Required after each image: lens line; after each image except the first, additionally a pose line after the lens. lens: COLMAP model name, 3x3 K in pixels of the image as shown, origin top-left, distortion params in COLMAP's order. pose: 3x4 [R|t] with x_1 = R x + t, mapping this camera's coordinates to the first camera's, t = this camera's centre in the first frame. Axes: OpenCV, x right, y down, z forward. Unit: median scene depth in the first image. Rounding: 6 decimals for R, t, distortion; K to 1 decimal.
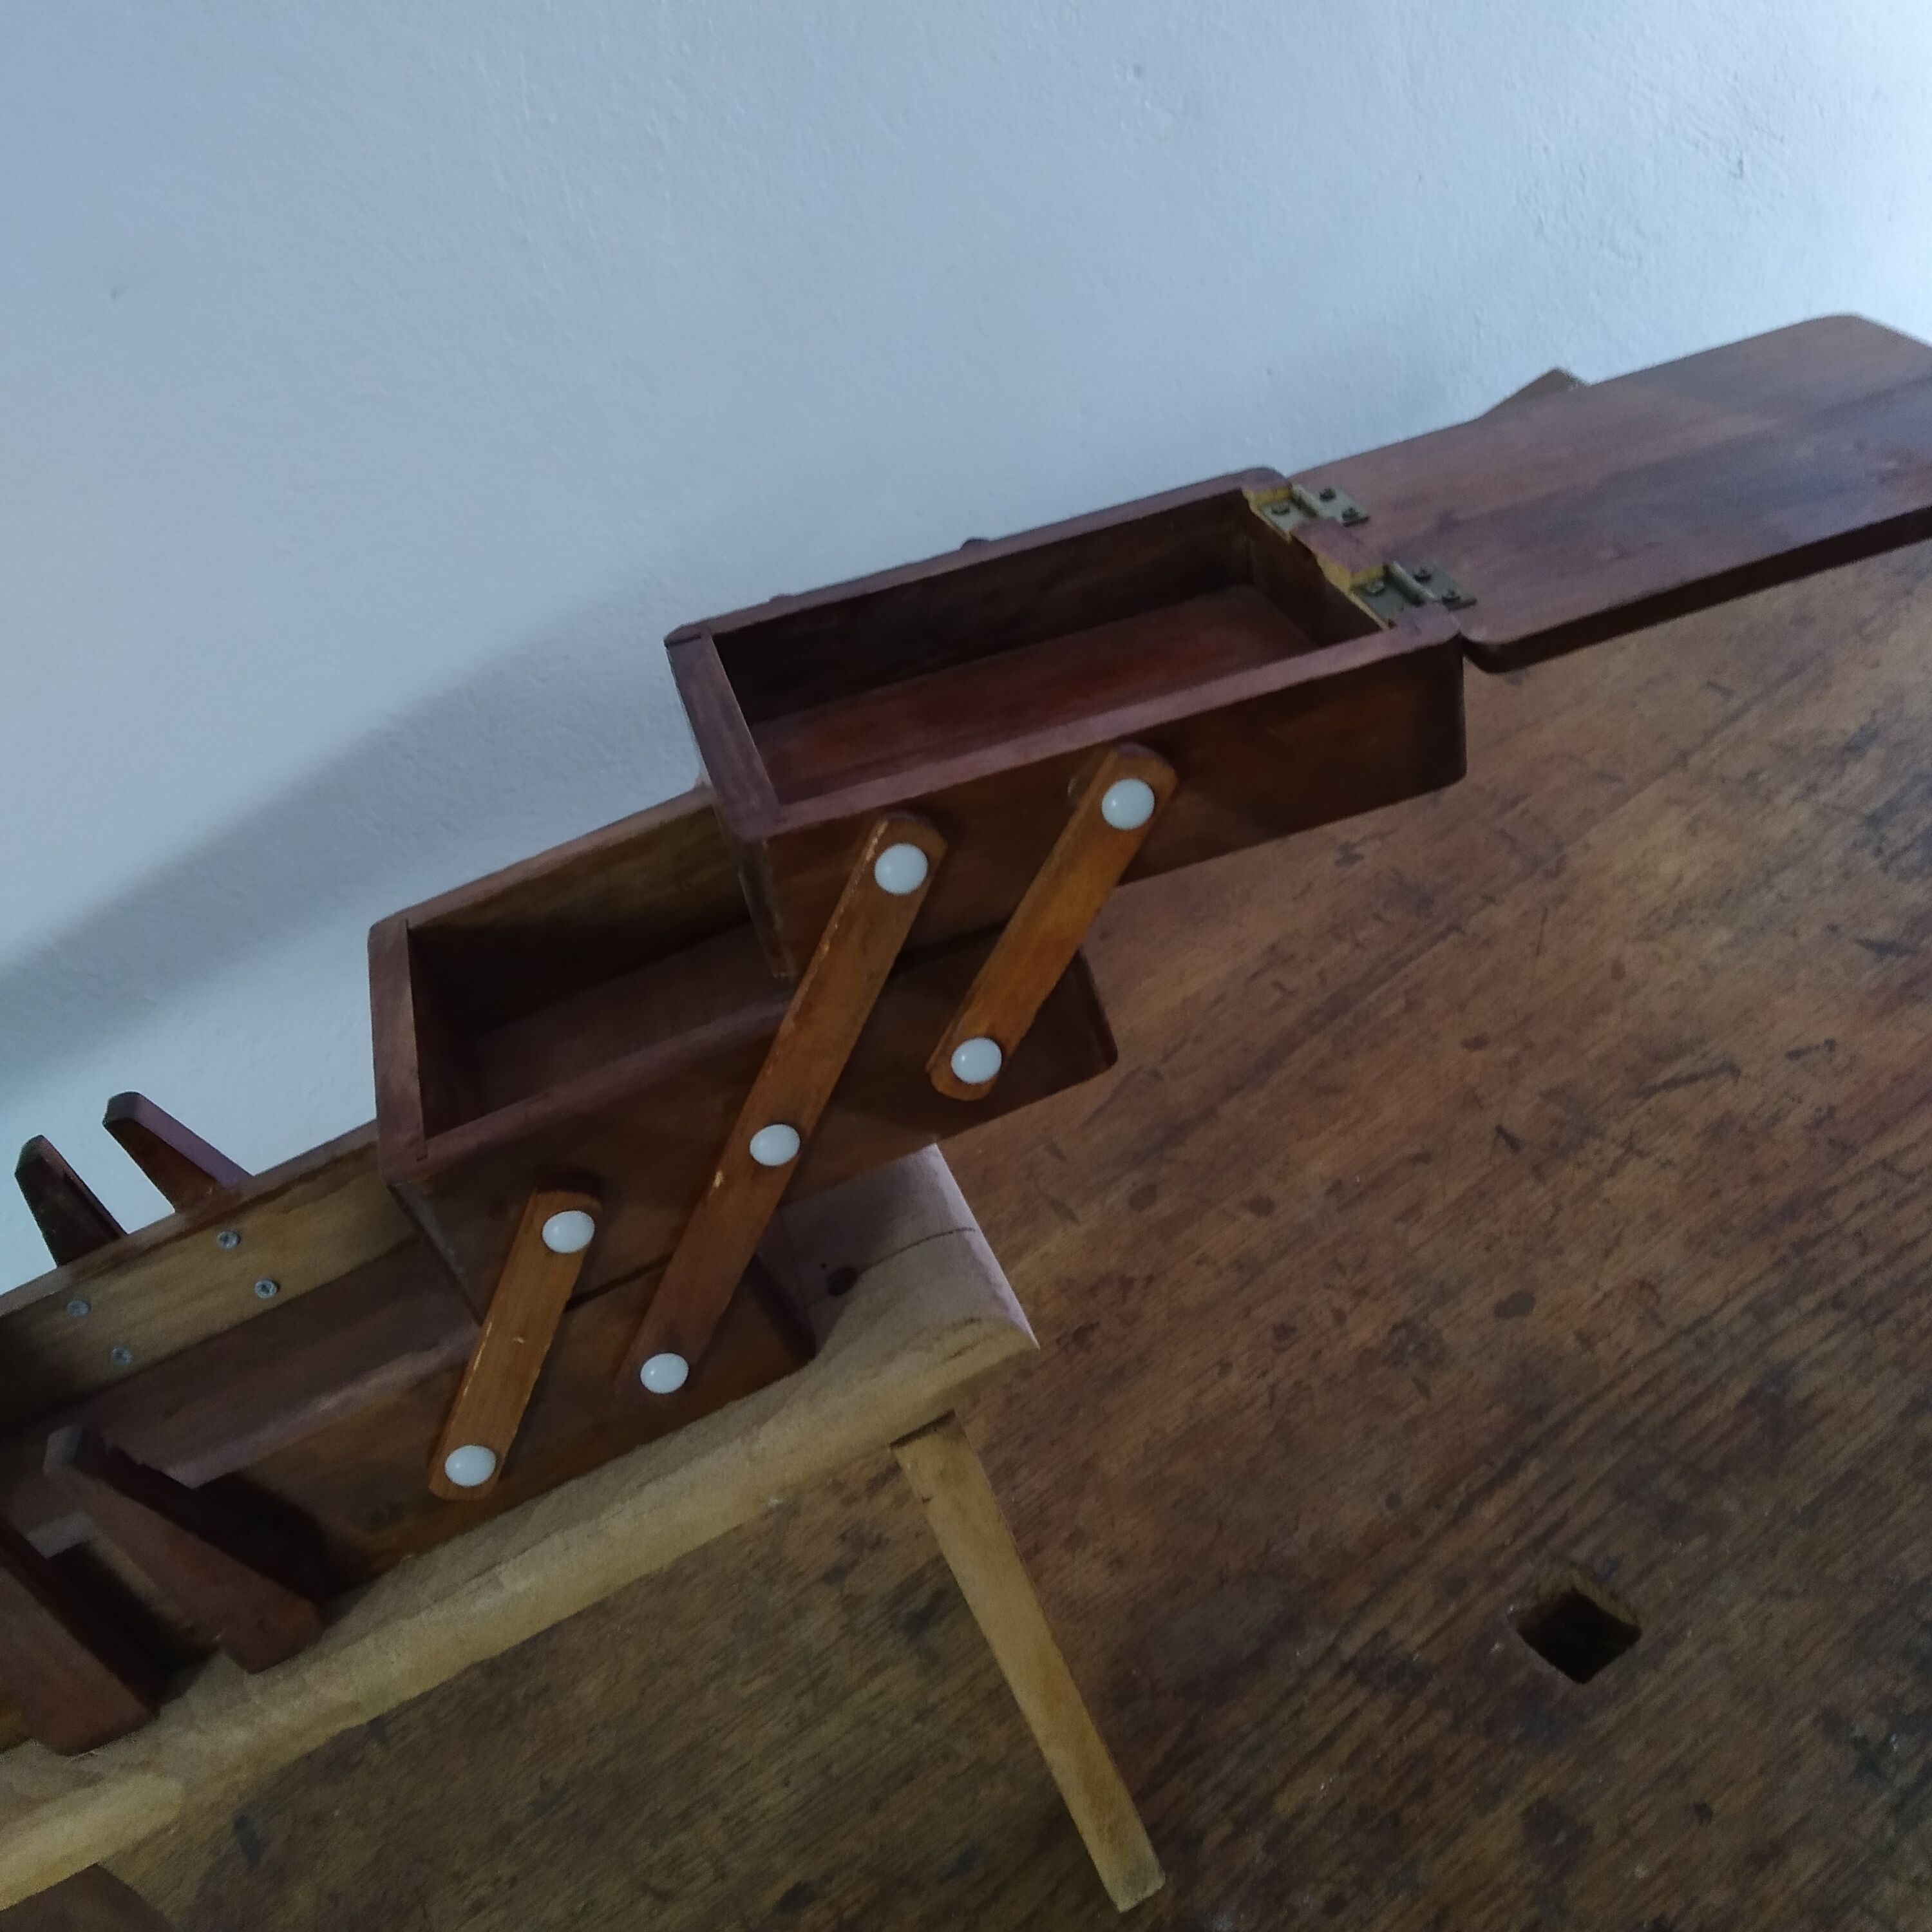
lens RADIAL K [[2026.2, 0, 966.0], [0, 2026.2, 966.0], [0, 0, 1]] dist [0.069532, -0.177325]
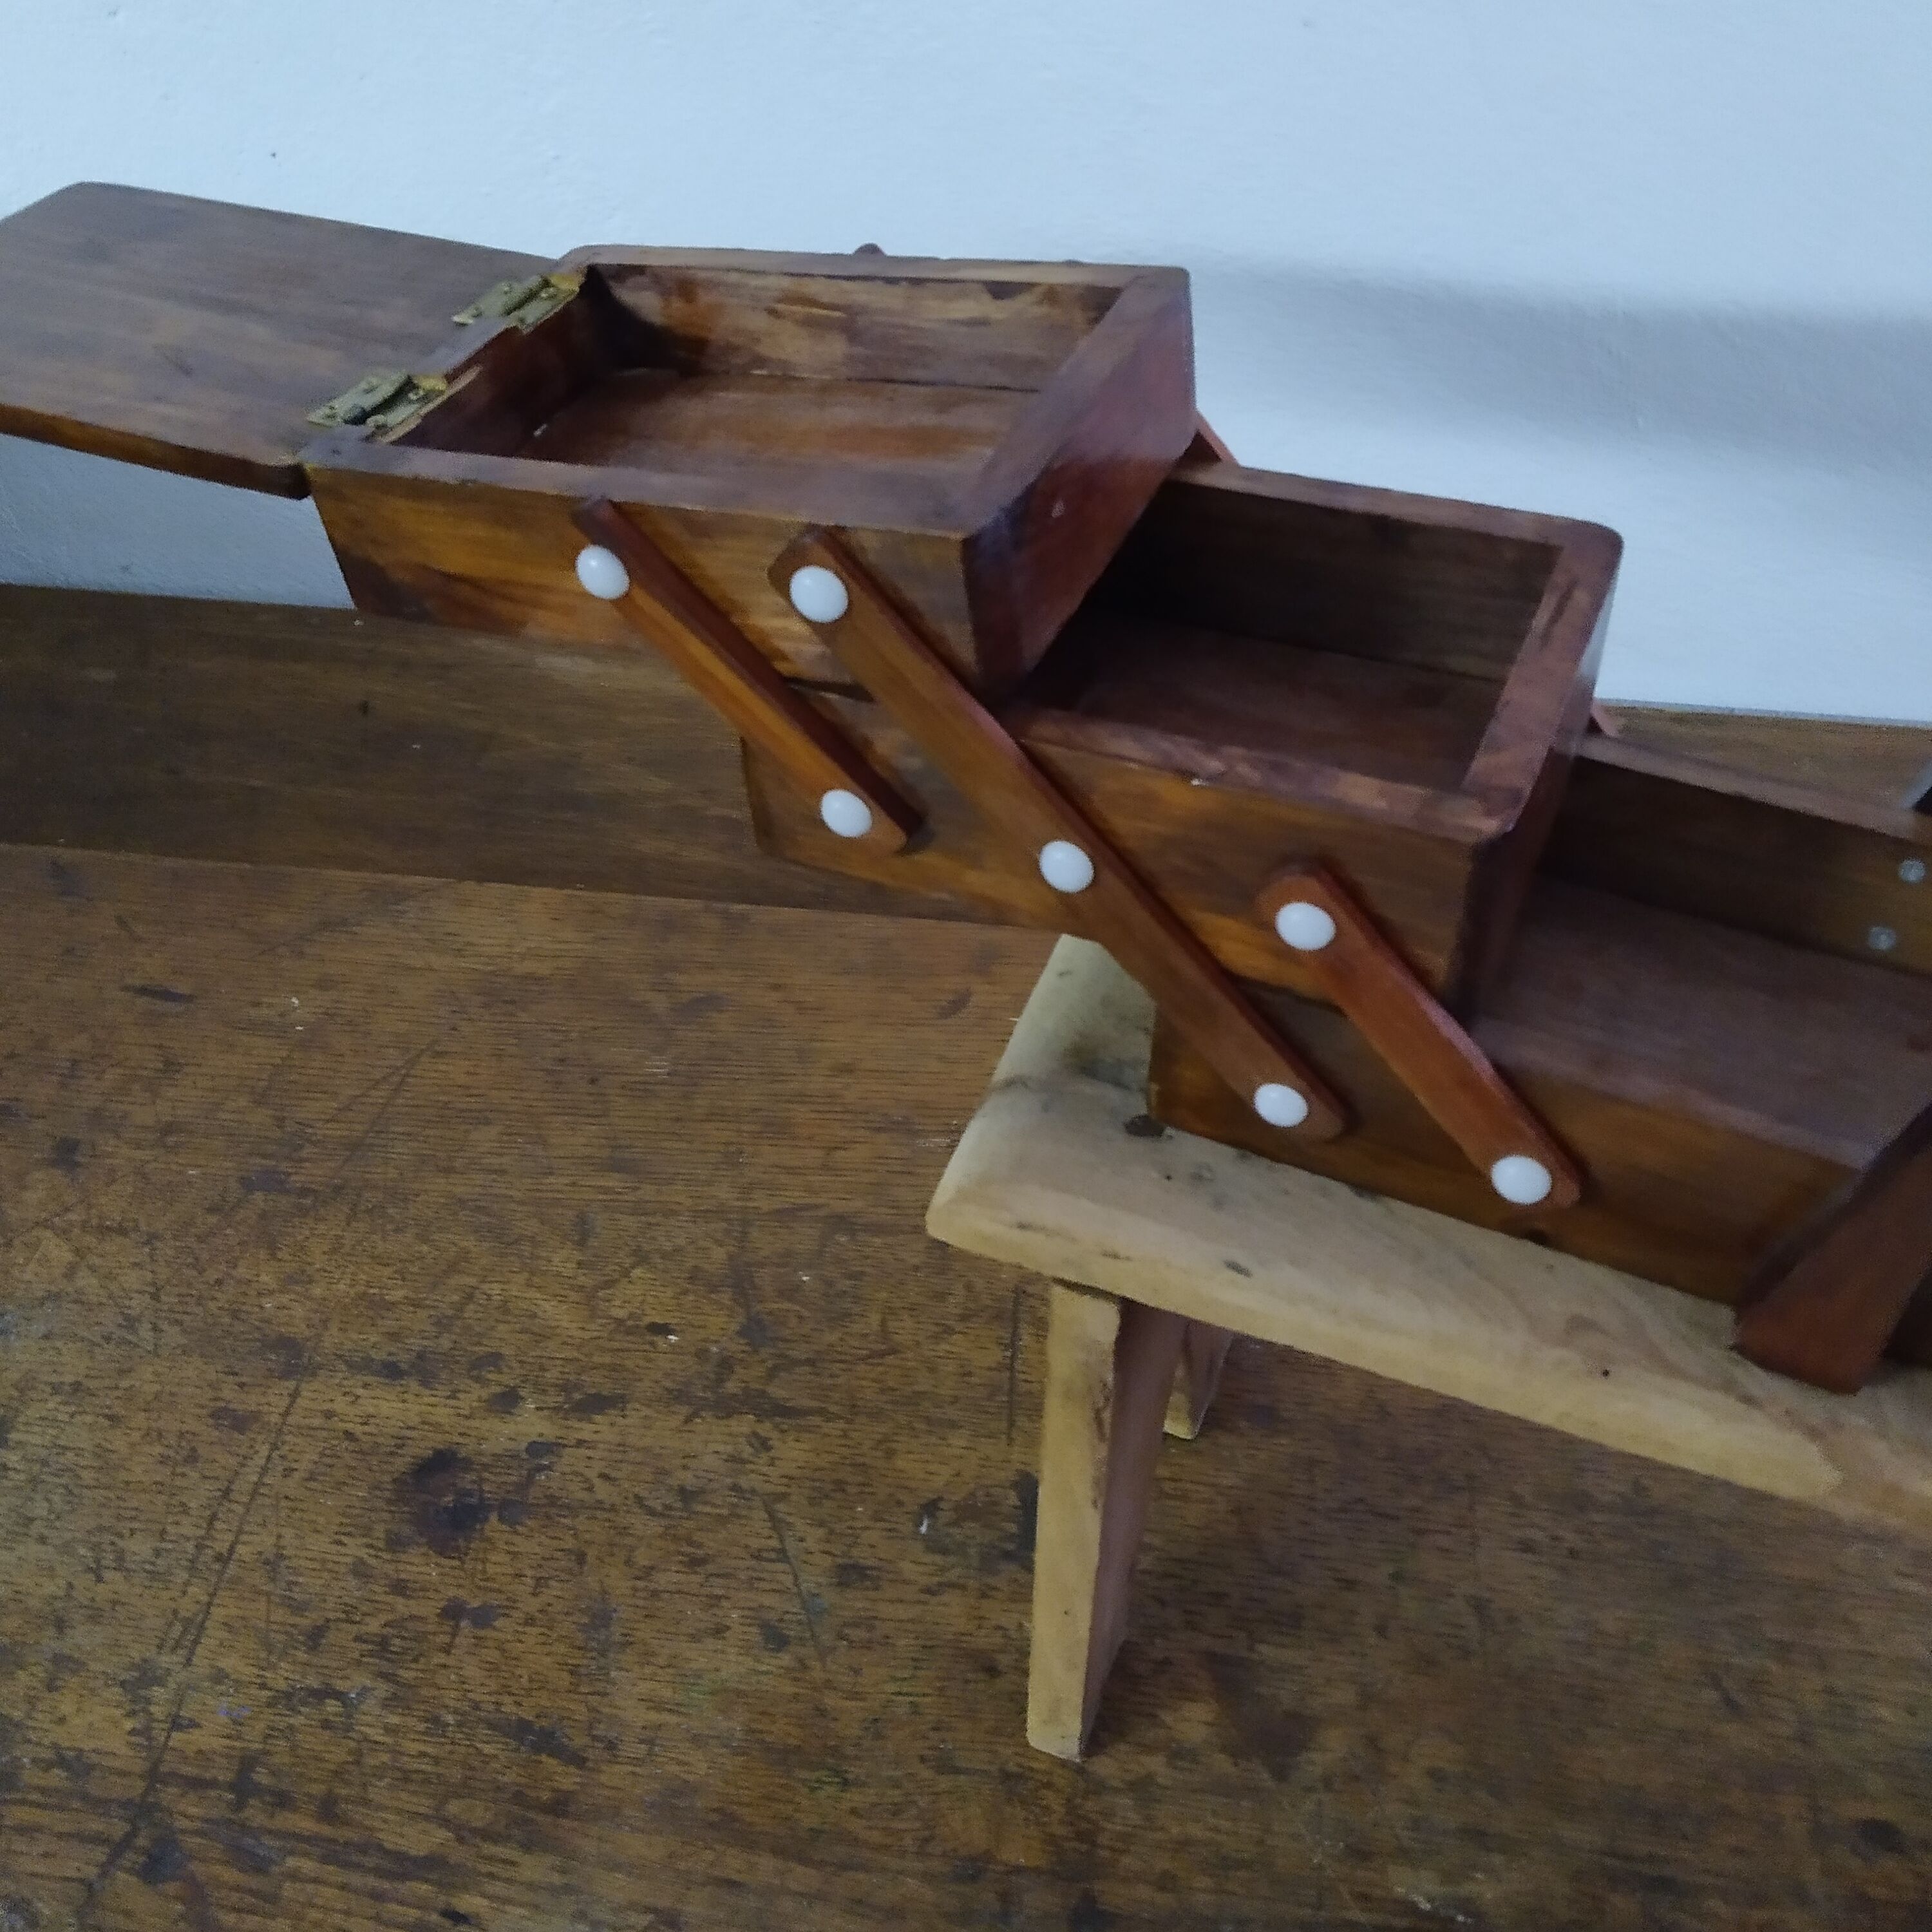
lens RADIAL K [[1994.9, 0, 966.0], [0, 1994.9, 966.0], [0, 0, 1]] dist [0.027186, -0.037100]
pose [[0.729139, 0.663799, -0.166517, -0.438595], [-0.603741, 0.738484, 0.300230, 0.146717], [0.322262, -0.118376, 0.939220, 0.098178]]
